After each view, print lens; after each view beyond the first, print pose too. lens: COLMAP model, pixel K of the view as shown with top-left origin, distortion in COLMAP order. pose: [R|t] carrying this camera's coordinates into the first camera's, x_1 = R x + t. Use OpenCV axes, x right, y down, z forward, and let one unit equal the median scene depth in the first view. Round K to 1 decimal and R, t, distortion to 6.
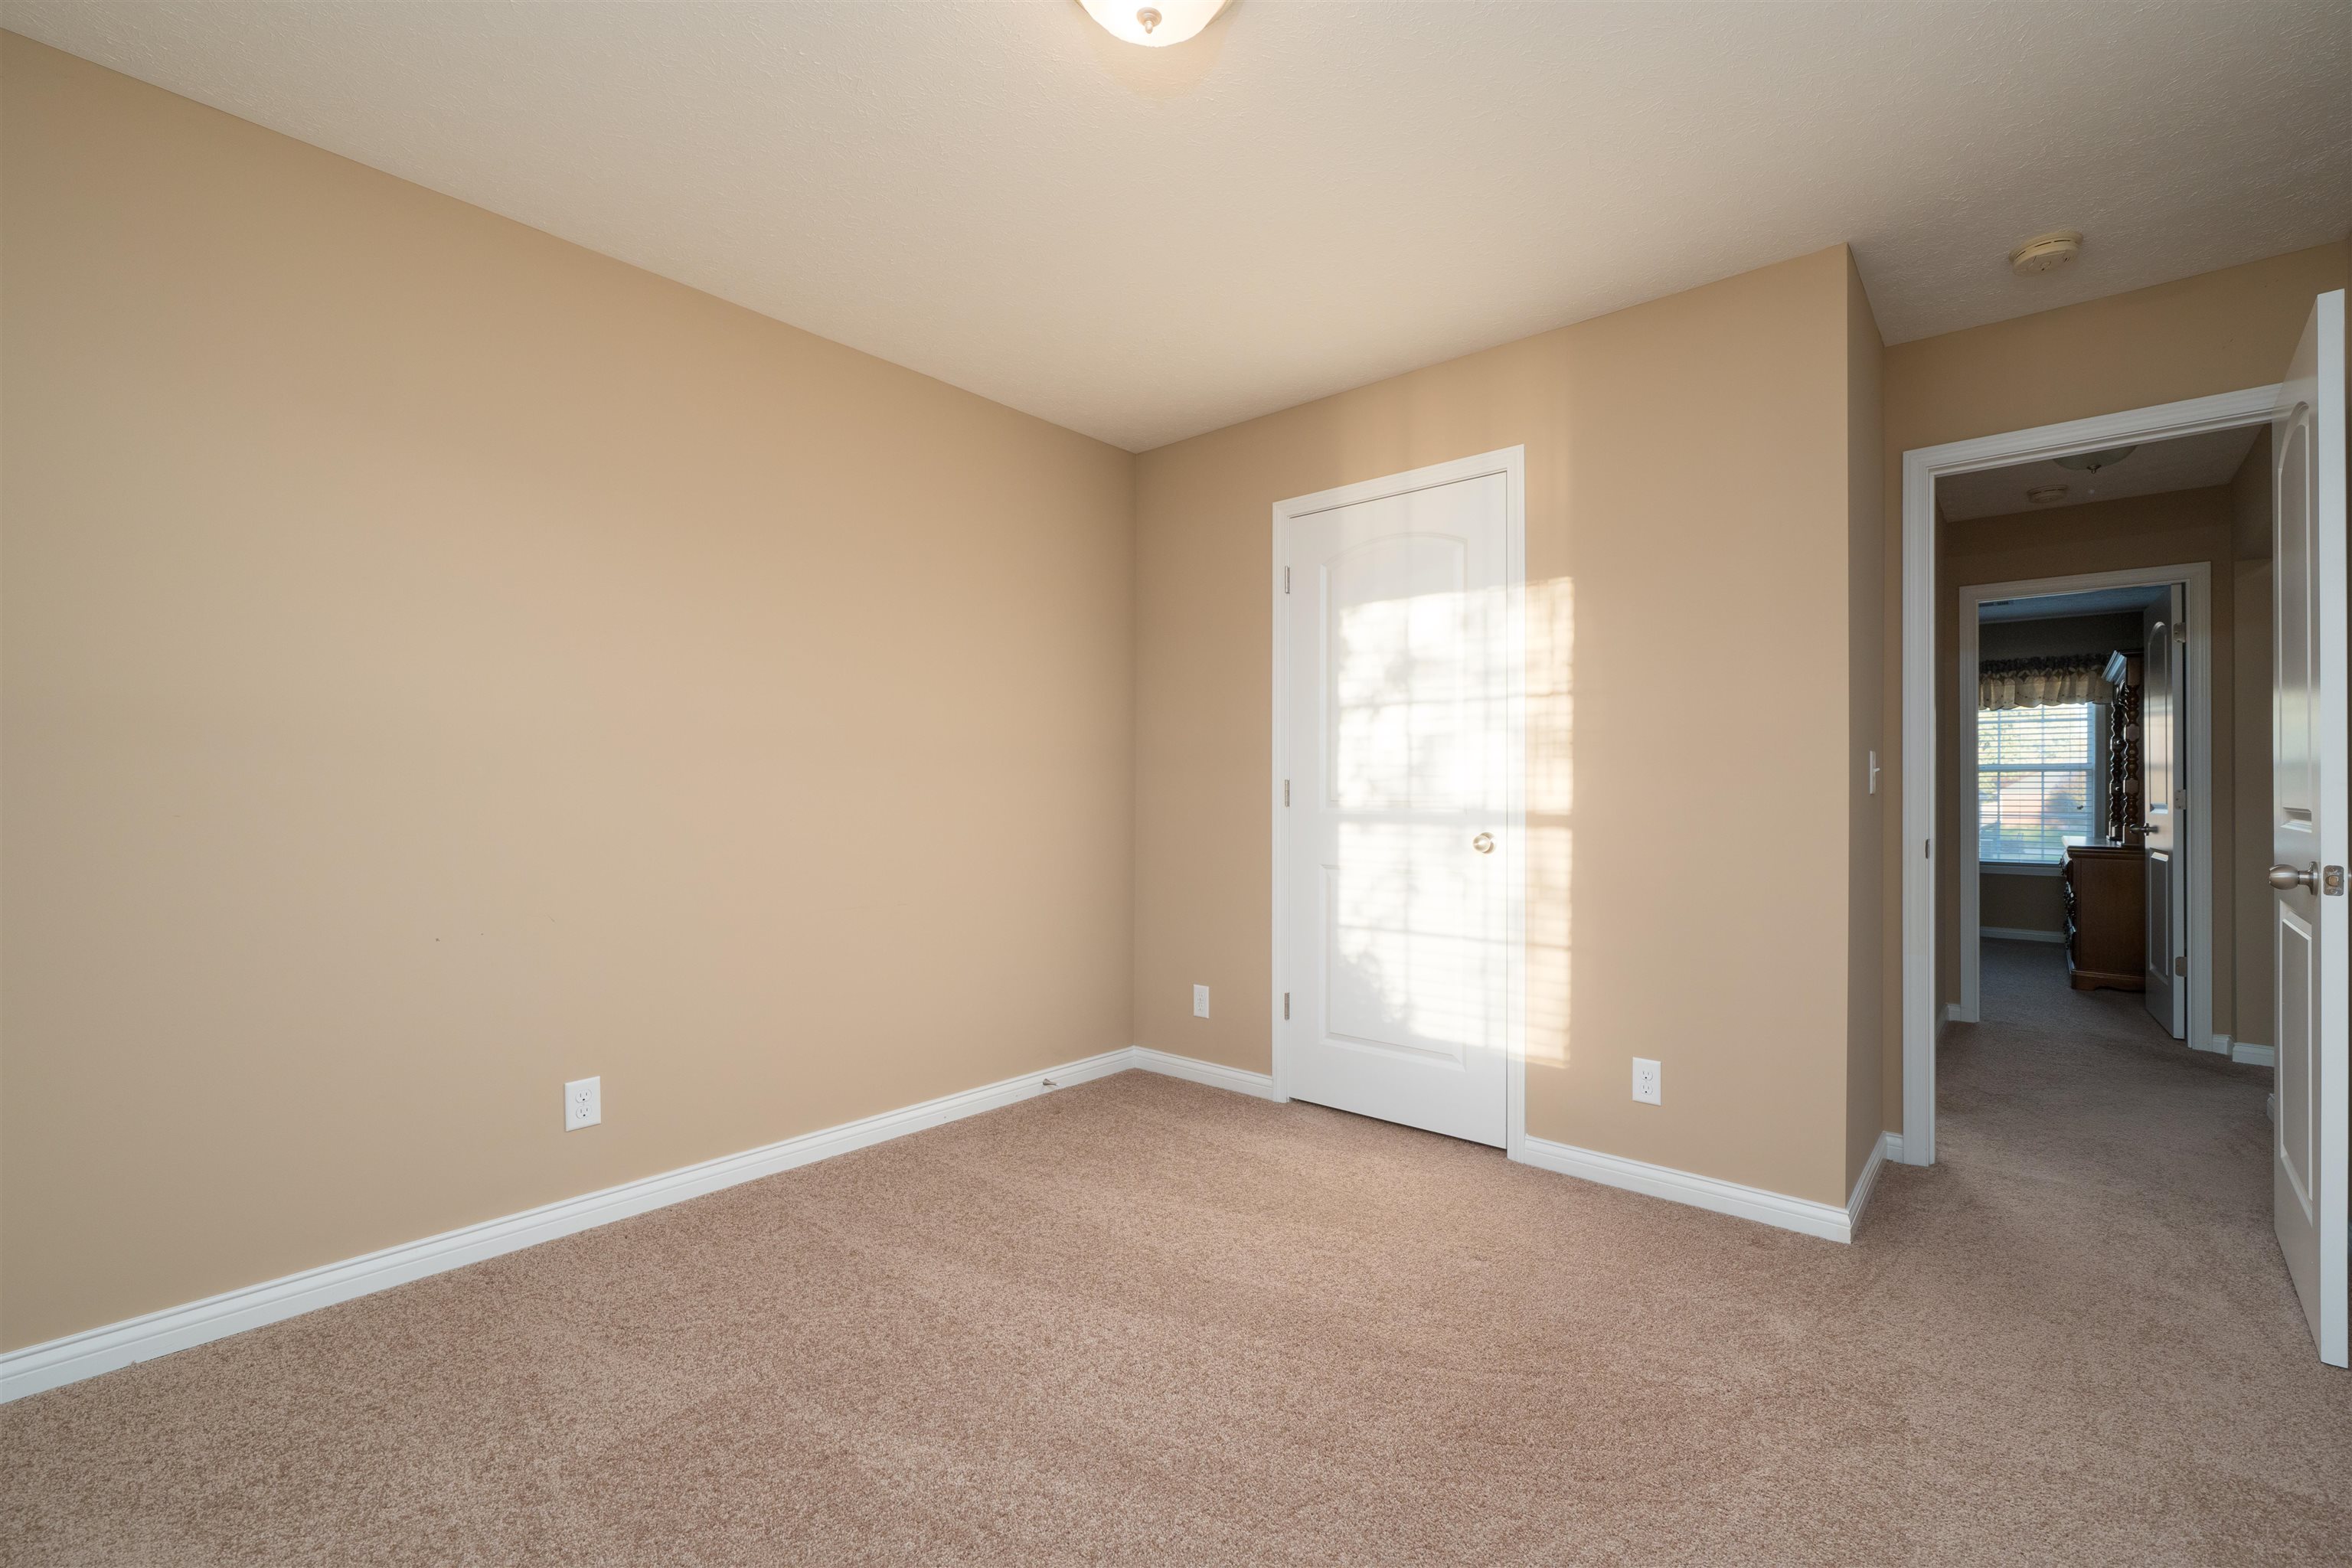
lens RADIAL K [[950.1, 0, 1183.4], [0, 950.1, 789.0], [0, 0, 1]] dist [0.002545, 0.000067]
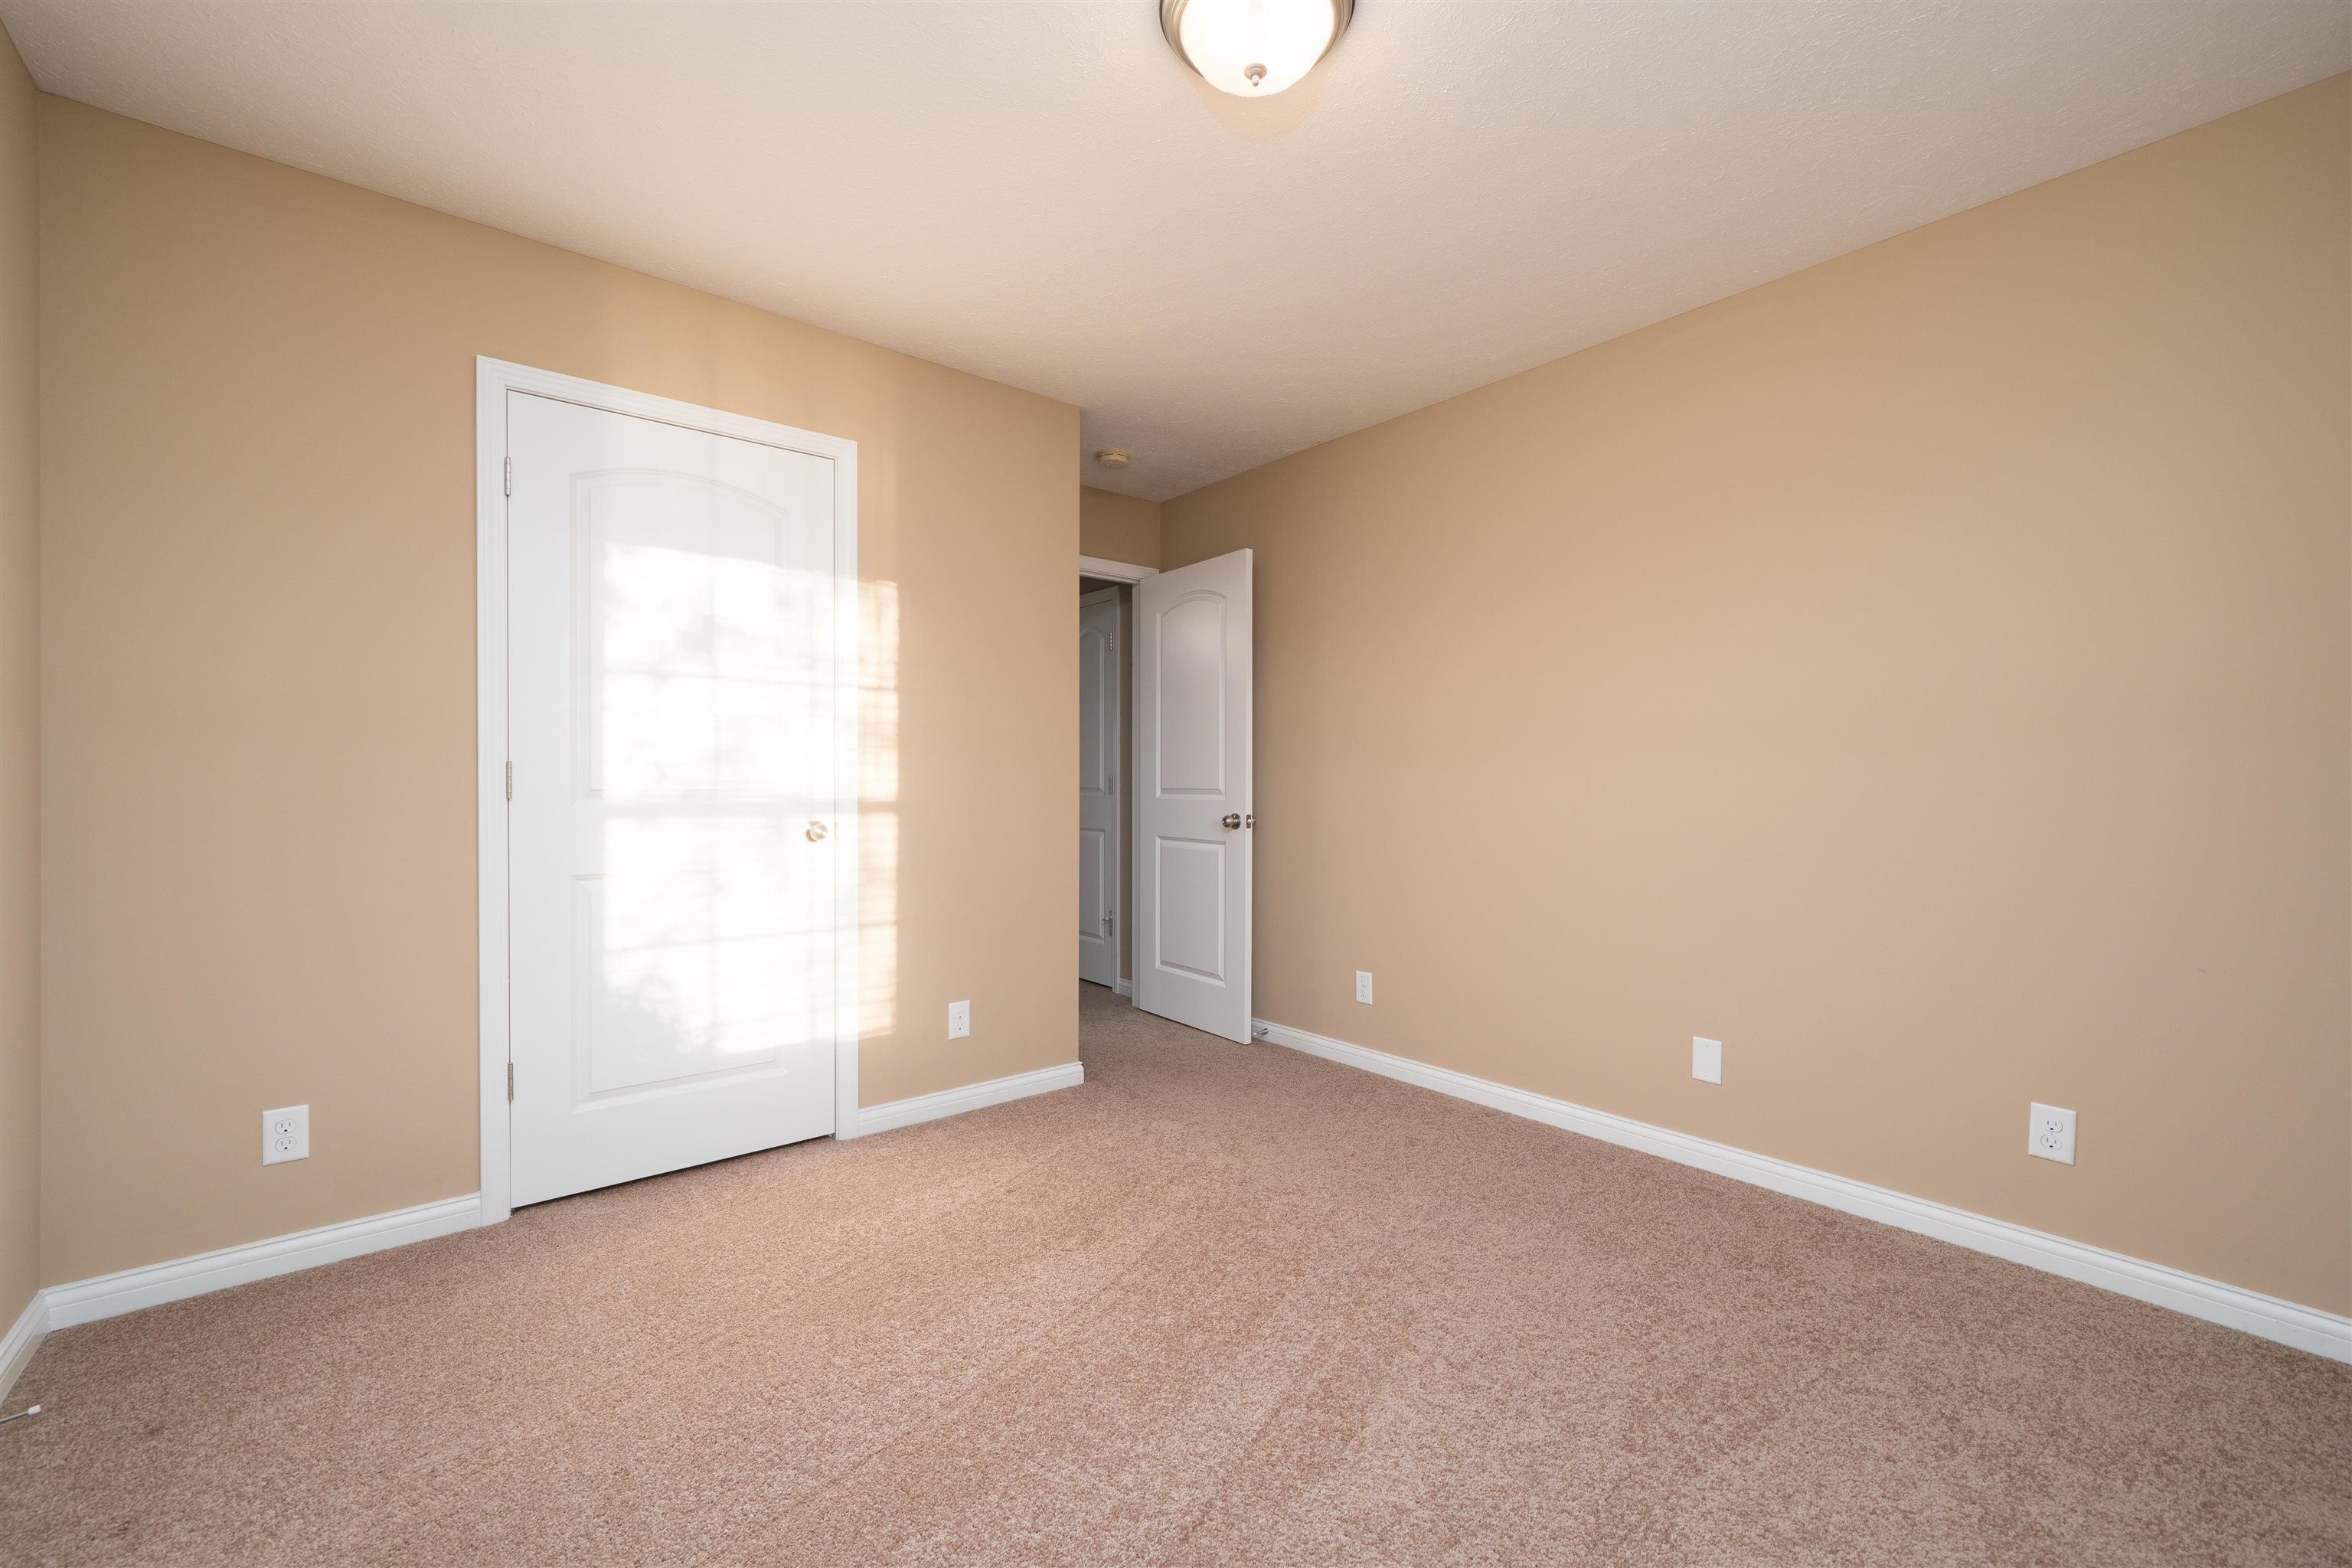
lens RADIAL K [[950.1, 0, 1181.3], [0, 950.1, 786.0], [0, 0, 1]] dist [0.002545, 0.000067]
pose [[0.196364, -0.006793, 0.980508, -0.577086], [-0.010091, 0.999909, 0.008948, -0.003293], [-0.980479, -0.011652, 0.196278, 0.443794]]
